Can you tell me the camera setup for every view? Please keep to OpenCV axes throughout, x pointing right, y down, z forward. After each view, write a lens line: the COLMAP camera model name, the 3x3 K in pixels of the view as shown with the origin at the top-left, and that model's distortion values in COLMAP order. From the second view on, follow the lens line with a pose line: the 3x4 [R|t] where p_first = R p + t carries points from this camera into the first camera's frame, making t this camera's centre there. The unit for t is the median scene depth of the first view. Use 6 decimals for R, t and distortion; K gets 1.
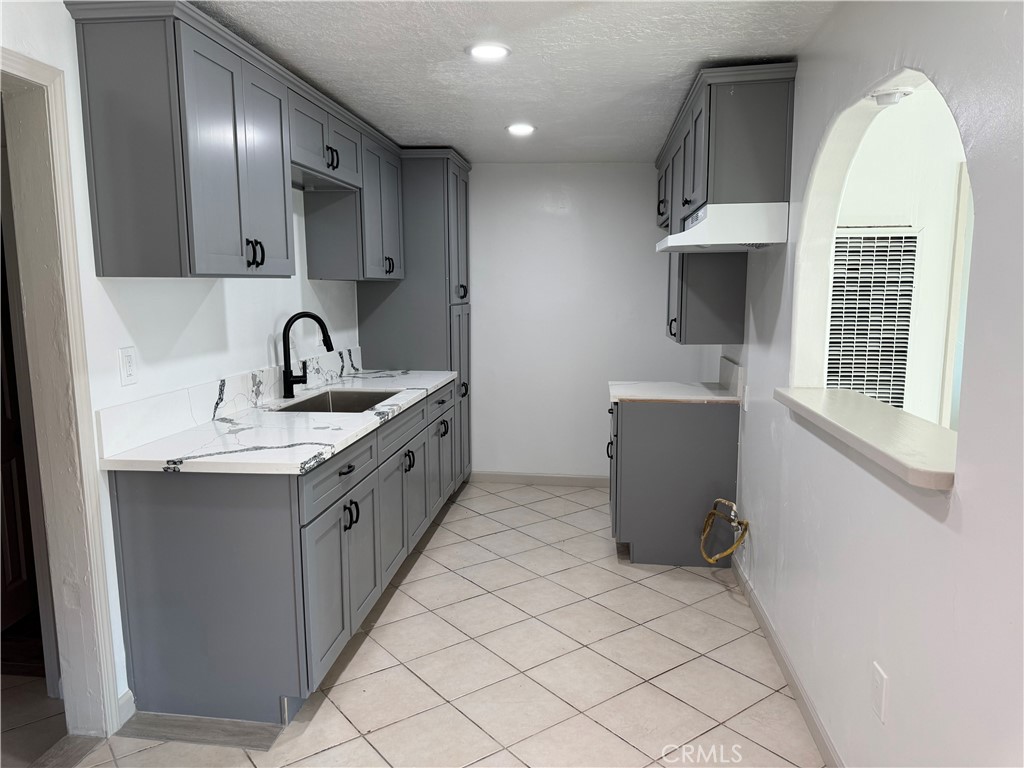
lens RADIAL K [[720.1, 0, 520.5], [0, 720.1, 388.8], [0, 0, 1]] dist [0.057039, -0.056454]
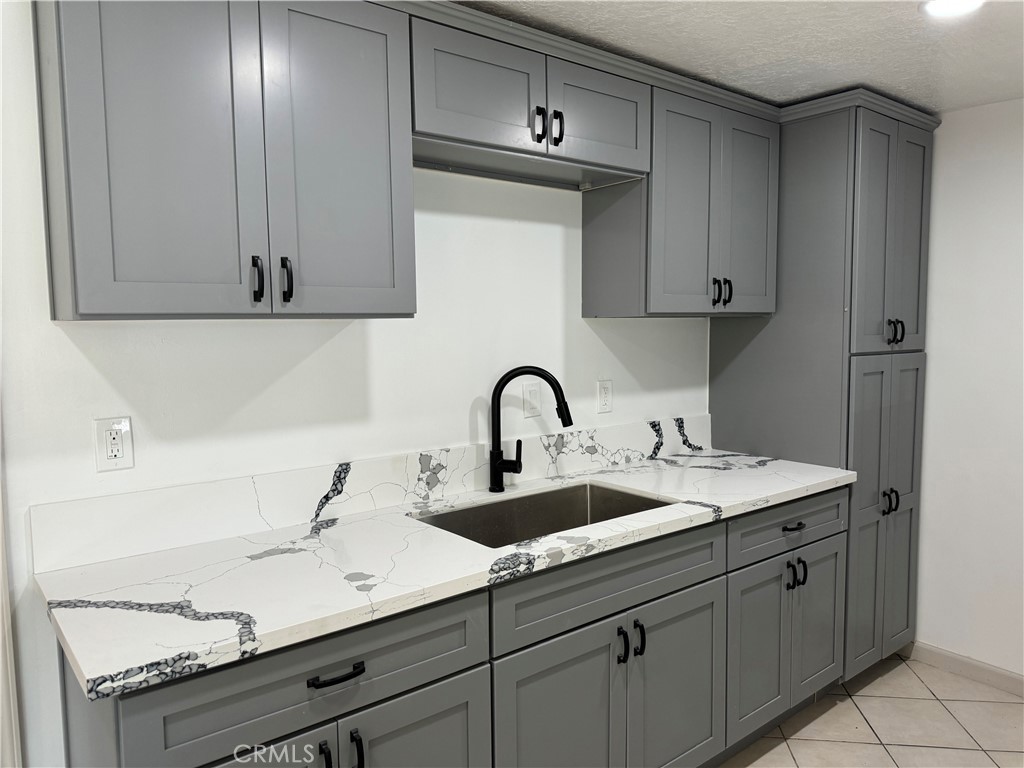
lens RADIAL K [[720.1, 0, 508.9], [0, 720.1, 375.3], [0, 0, 1]] dist [0.057039, -0.056454]
pose [[0.706171, 0.040842, -0.706862, 0.162054], [-0.088767, 0.995565, -0.031157, -0.075751], [0.702455, 0.084748, 0.706665, 0.520607]]
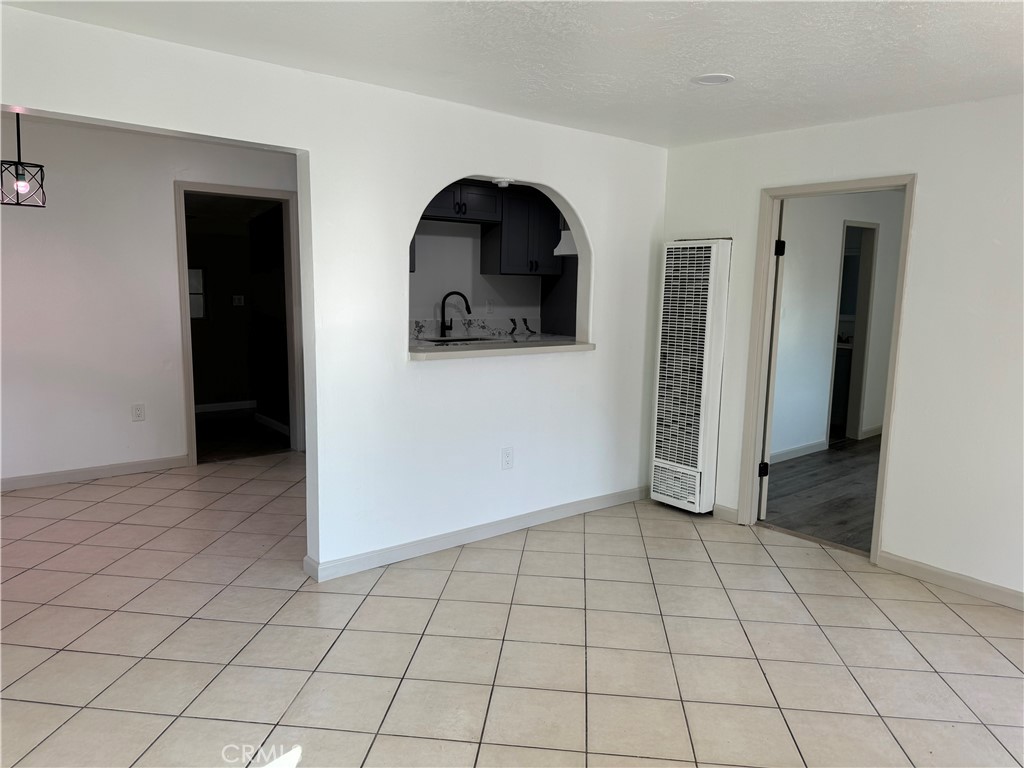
lens RADIAL K [[720.1, 0, 515.8], [0, 720.1, 394.6], [0, 0, 1]] dist [0.057039, -0.056454]
pose [[0.718457, 0.124234, -0.684387, 1.109048], [-0.118371, 0.991406, 0.055702, 0.033704], [0.685426, 0.040992, 0.726988, -0.219951]]
